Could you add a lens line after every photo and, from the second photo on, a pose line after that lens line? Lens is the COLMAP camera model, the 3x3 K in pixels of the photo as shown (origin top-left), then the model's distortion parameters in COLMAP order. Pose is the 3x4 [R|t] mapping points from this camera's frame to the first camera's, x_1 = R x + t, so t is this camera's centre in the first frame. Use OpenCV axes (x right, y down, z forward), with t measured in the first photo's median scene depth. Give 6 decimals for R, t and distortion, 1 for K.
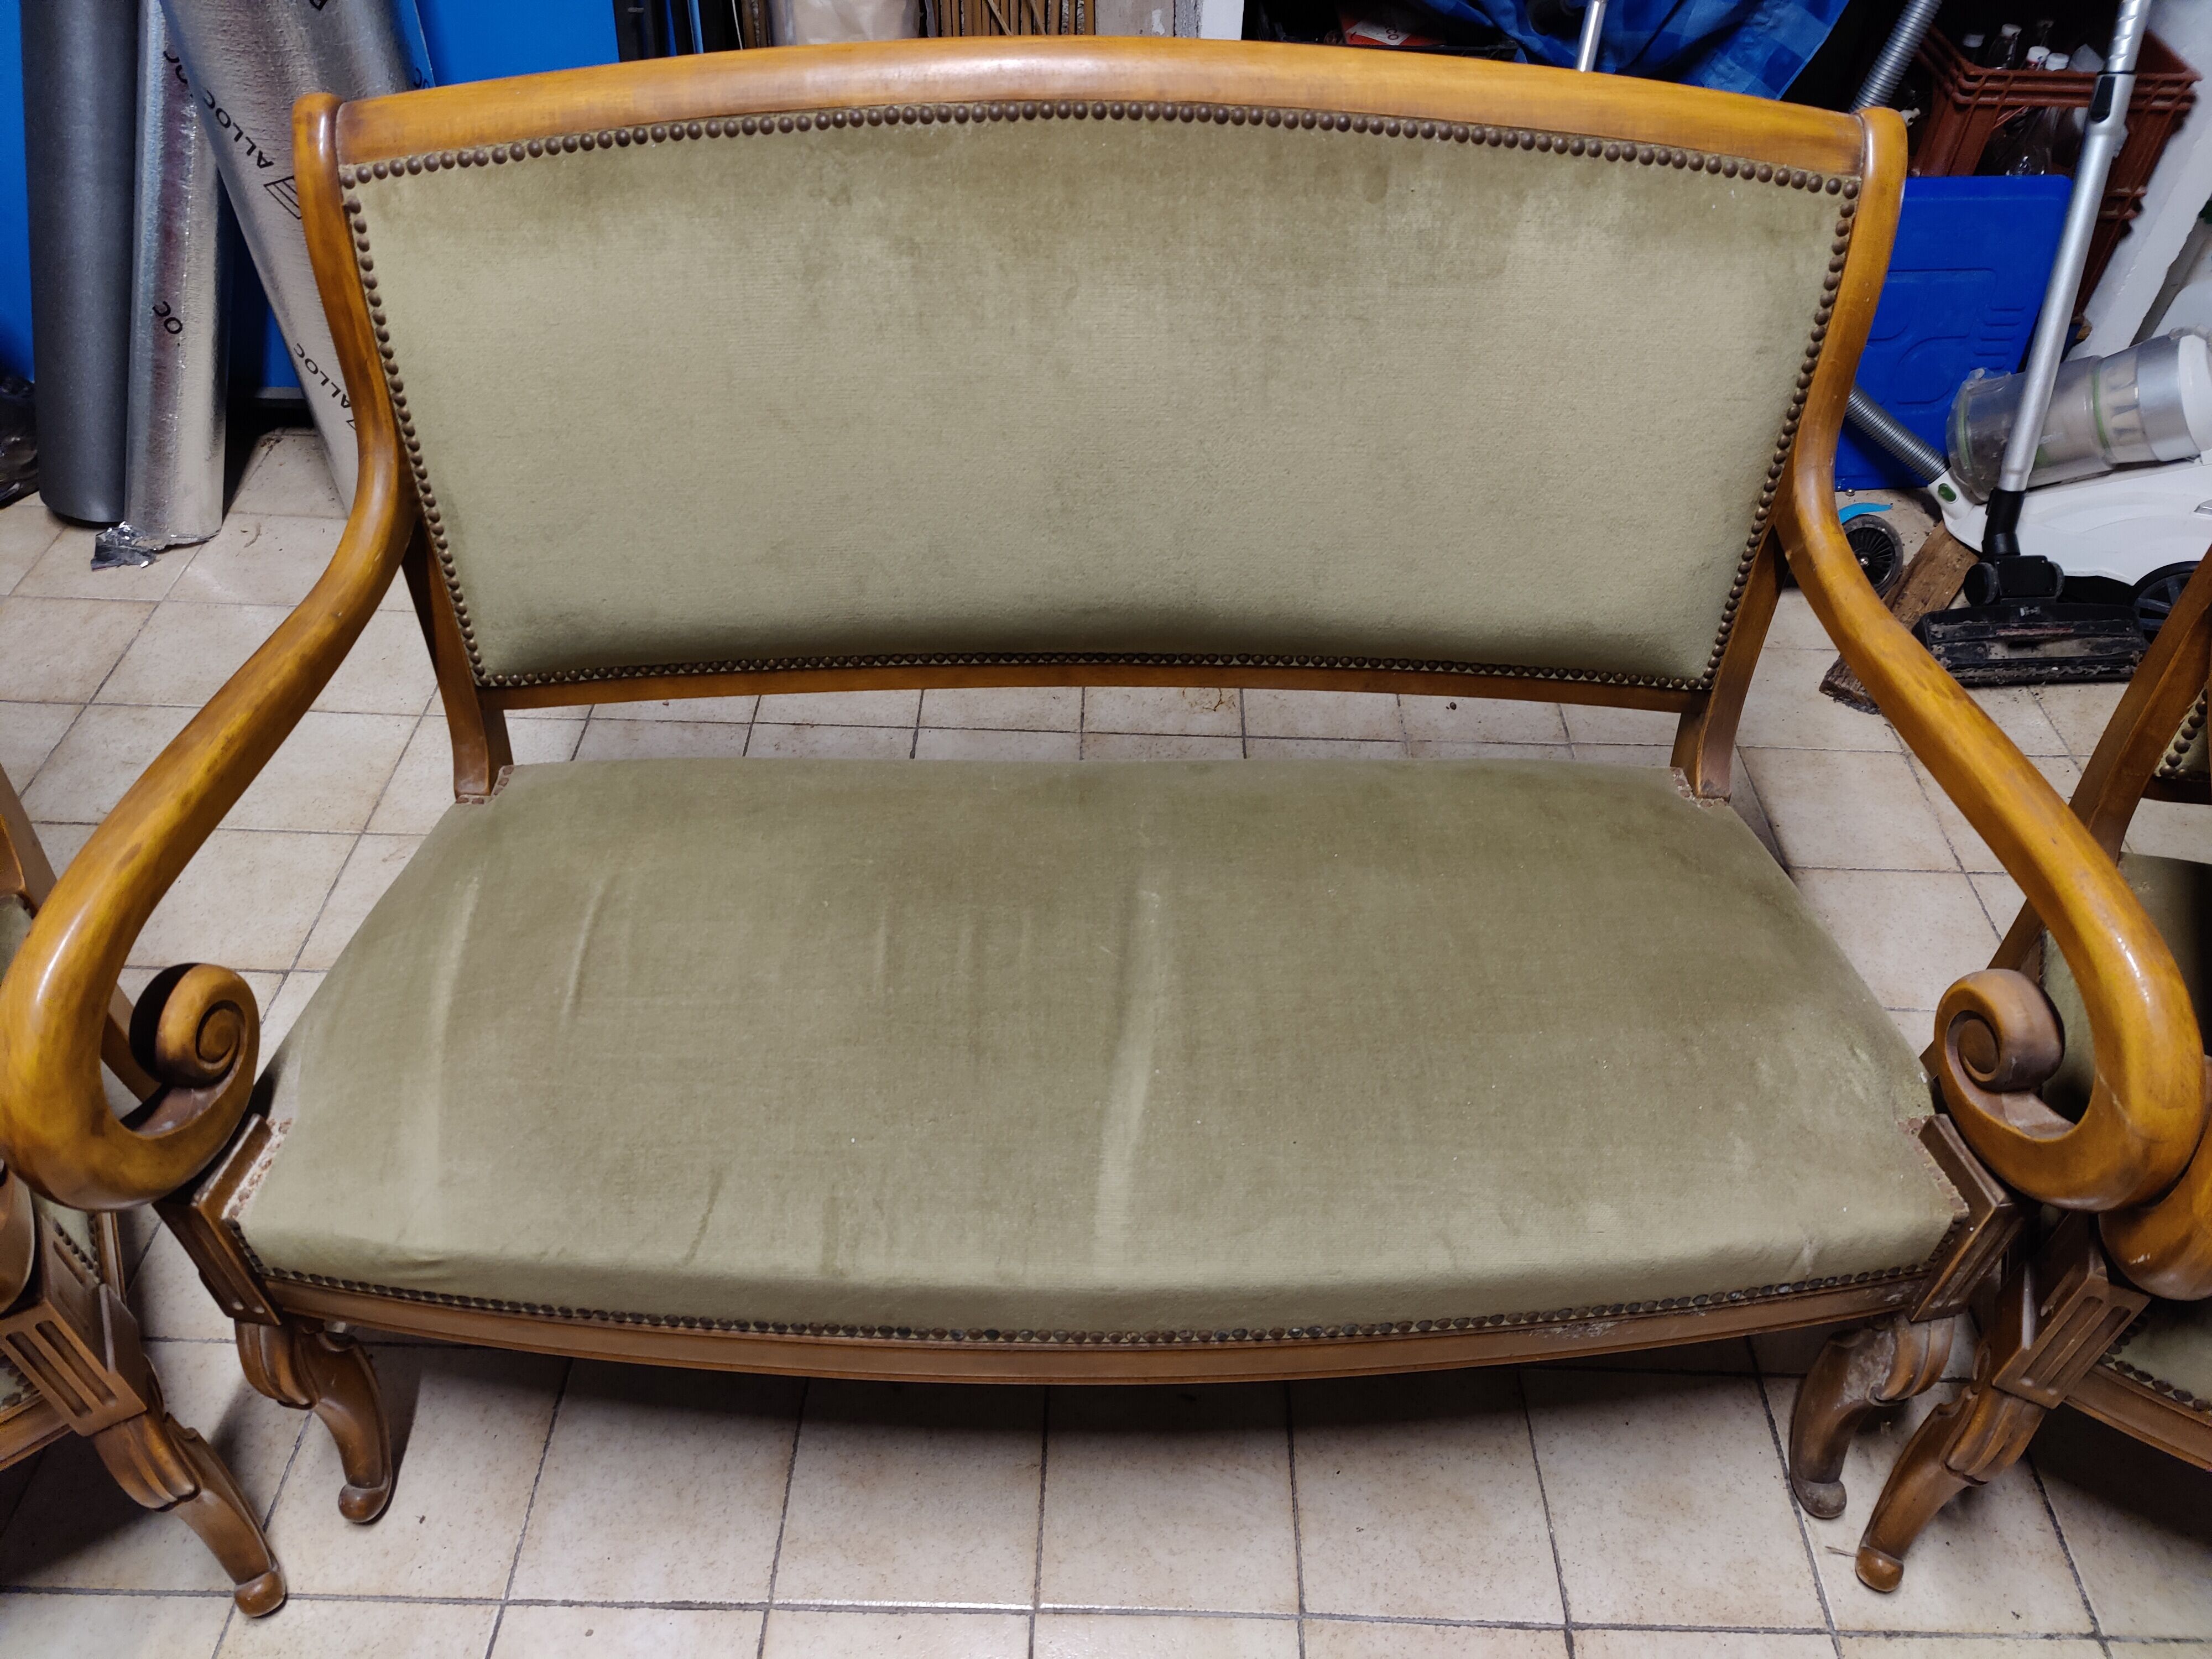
lens RADIAL K [[1537.6, 0, 1093.5], [0, 1537.6, 830.4], [0, 0, 1]] dist [0.047856, -0.050224]
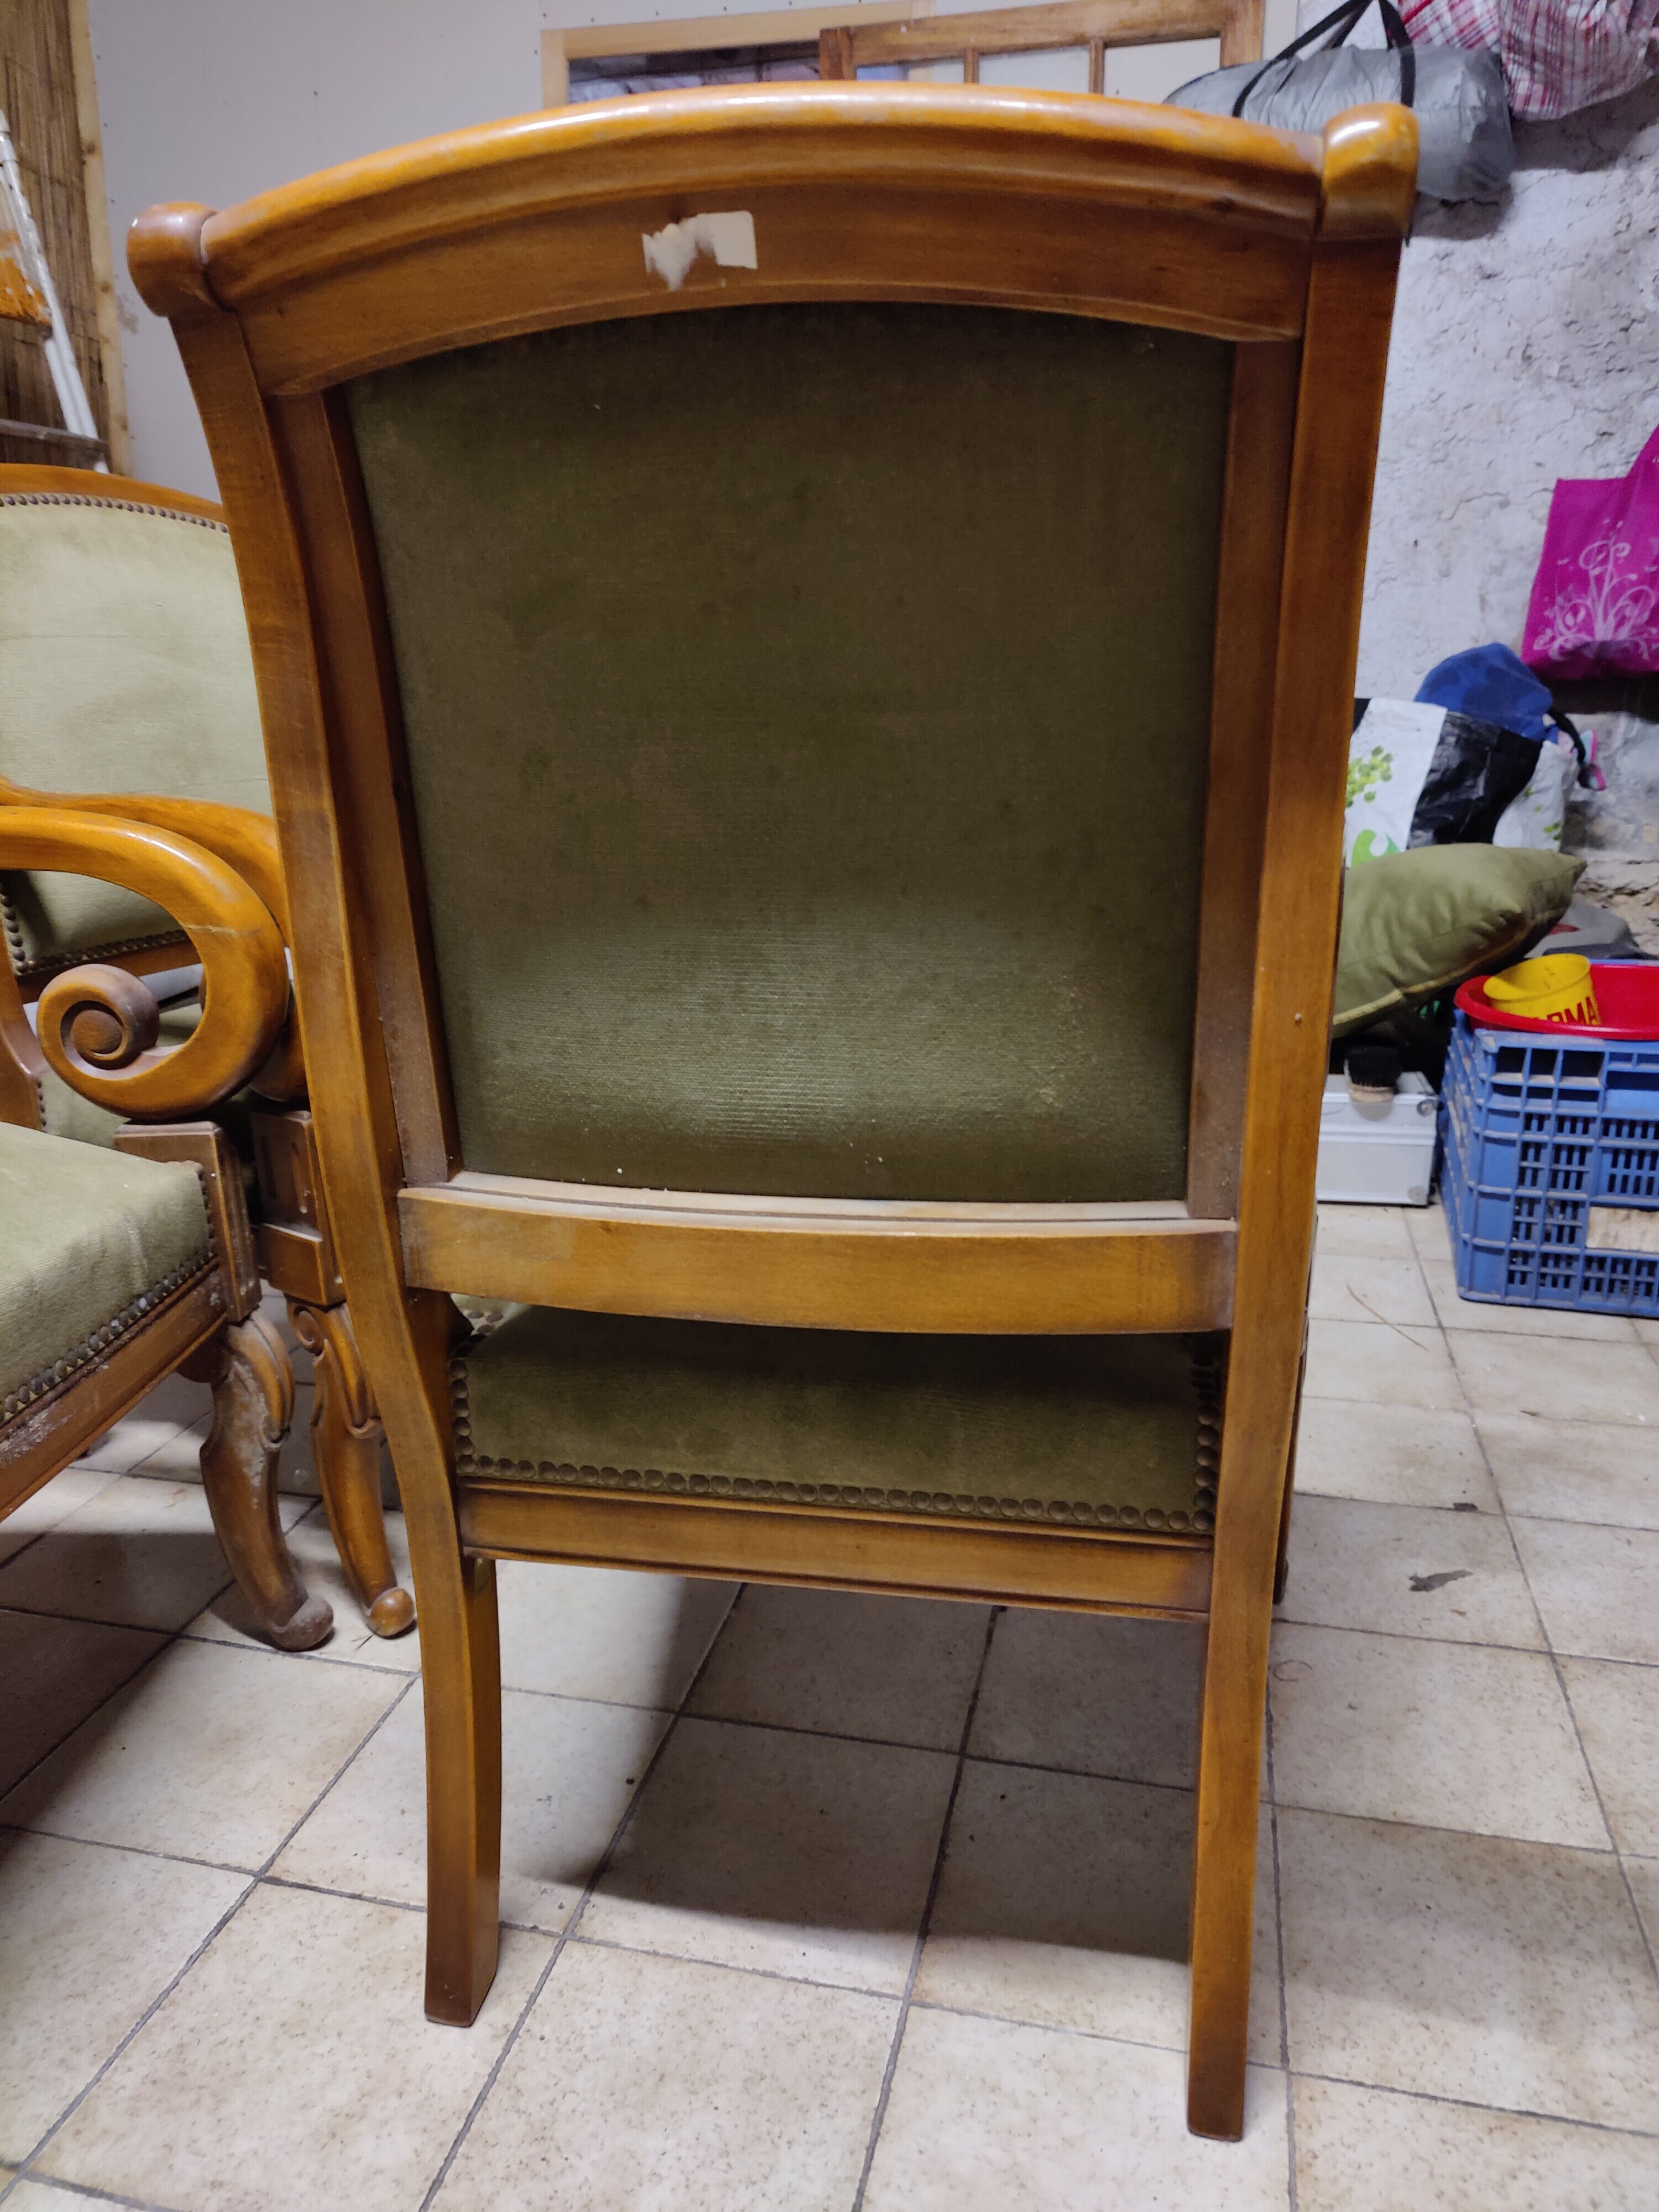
lens RADIAL K [[1537.6, 0, 831.3], [0, 1537.6, 1098.9], [0, 0, 1]] dist [0.047856, -0.050224]
pose [[0.221700, -0.284818, 0.932592, -0.276198], [0.694785, 0.717197, 0.053868, 0.387655], [-0.684195, 0.636008, 0.356890, 0.245013]]
